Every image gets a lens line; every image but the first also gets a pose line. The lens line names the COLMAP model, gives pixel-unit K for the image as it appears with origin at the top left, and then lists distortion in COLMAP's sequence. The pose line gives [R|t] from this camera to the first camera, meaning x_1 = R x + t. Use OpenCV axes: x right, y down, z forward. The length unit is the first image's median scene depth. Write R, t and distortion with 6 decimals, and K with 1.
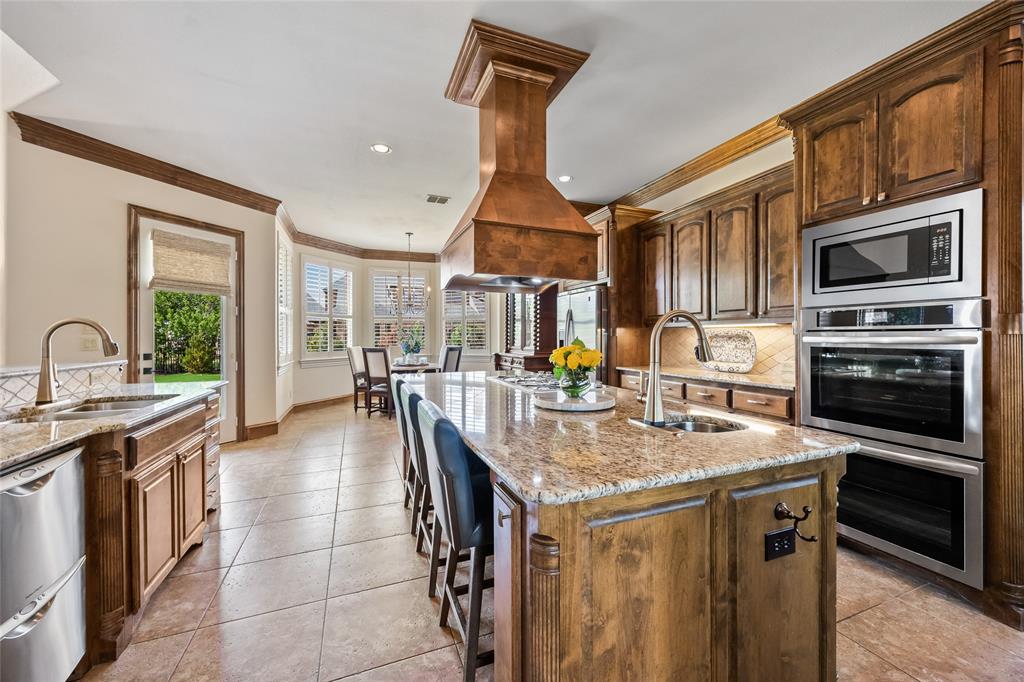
lens RADIAL K [[399.8, 0, 516.1], [0, 399.8, 340.4], [0, 0, 1]] dist [0.002193, -0.000384]
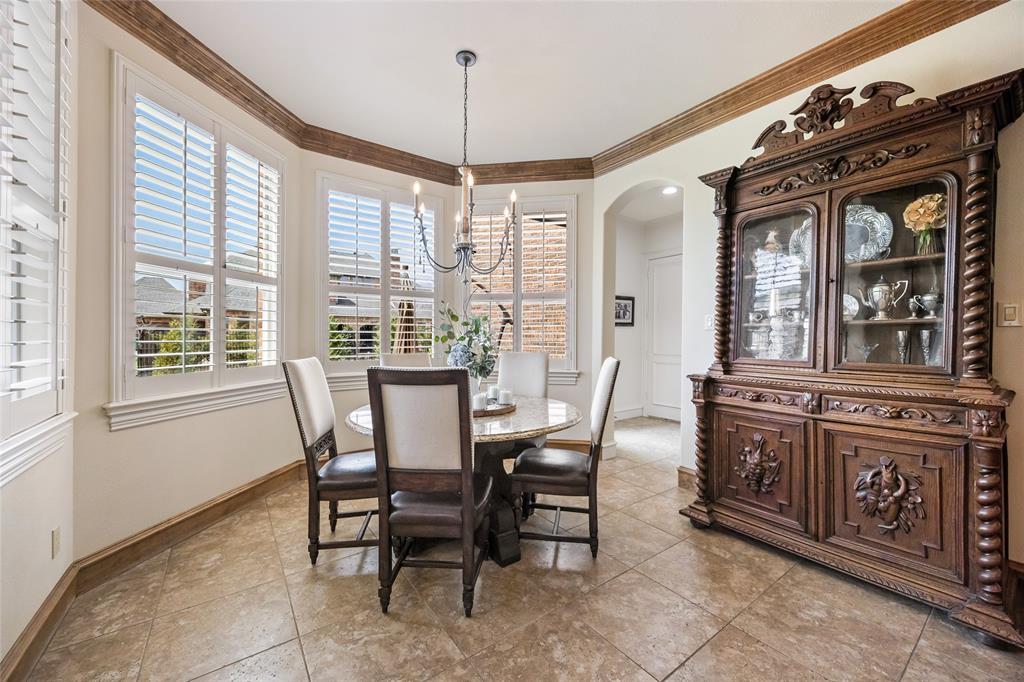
lens RADIAL K [[399.8, 0, 513.0], [0, 399.8, 340.6], [0, 0, 1]] dist [0.002193, -0.000384]
pose [[0.968487, 0.003854, 0.249036, -0.297866], [-0.004515, 0.999988, 0.002083, -0.001985], [-0.249025, -0.003142, 0.968492, 0.592392]]
